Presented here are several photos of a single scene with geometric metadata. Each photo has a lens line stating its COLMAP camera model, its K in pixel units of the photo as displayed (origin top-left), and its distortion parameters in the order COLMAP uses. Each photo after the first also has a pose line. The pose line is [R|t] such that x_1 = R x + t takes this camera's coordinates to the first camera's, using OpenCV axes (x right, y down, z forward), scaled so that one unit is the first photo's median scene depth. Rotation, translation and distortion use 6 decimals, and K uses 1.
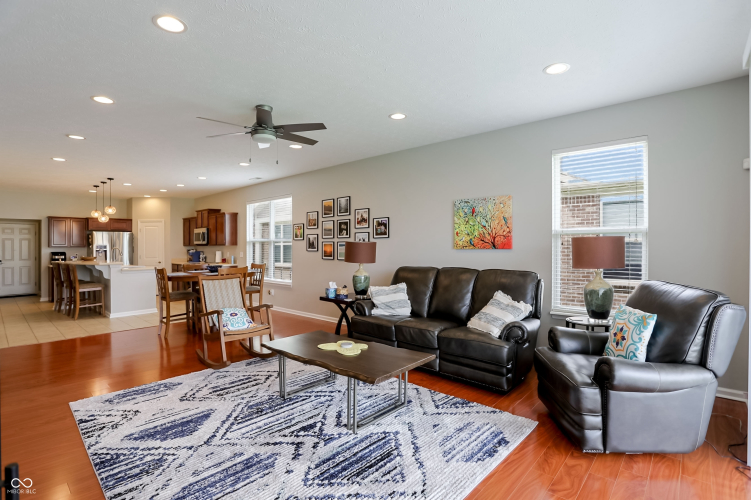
lens RADIAL K [[367.1, 0, 375.5], [0, 367.1, 250.0], [0, 0, 1]] dist [-0.026360, 0.016912]
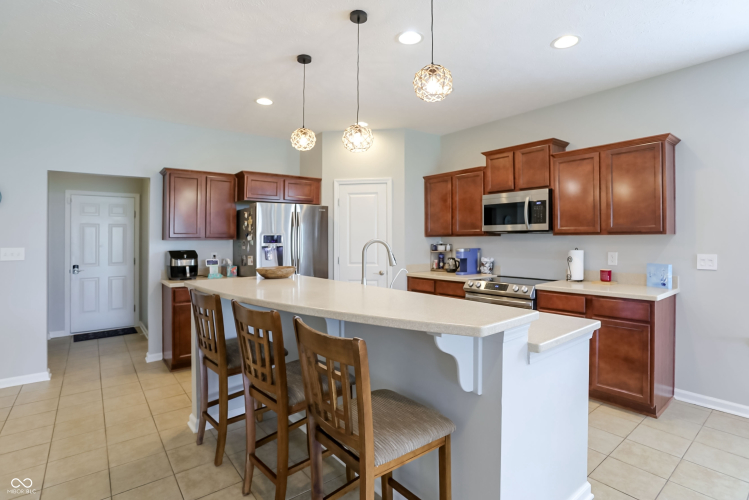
lens RADIAL K [[371.6, 0, 374.9], [0, 371.6, 236.7], [0, 0, 1]] dist [-0.029323, 0.015204]
pose [[0.987815, -0.002928, -0.155604, -0.529485], [0.000664, 0.999893, -0.014595, -0.004372], [0.155631, 0.014314, 0.987712, 0.548858]]
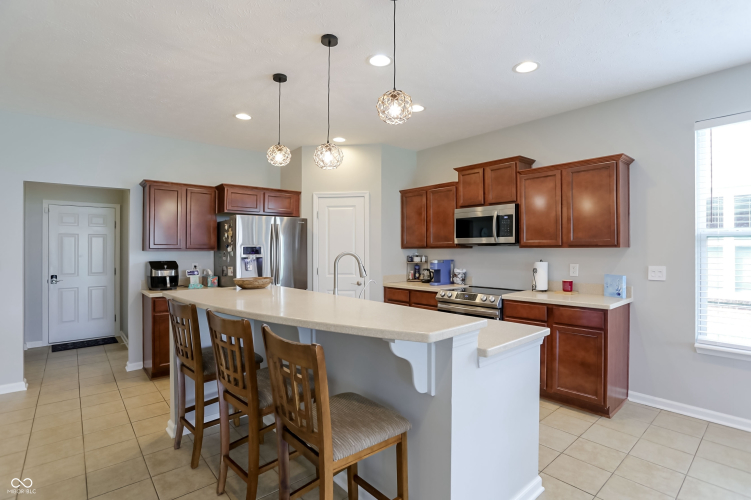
lens RADIAL K [[367.1, 0, 375.5], [0, 367.1, 250.0], [0, 0, 1]] dist [-0.026360, 0.016912]
pose [[0.993058, 0.001737, -0.117616, -0.516938], [-0.002457, 0.999979, -0.005974, -0.006056], [0.117604, 0.006222, 0.993041, 0.539466]]
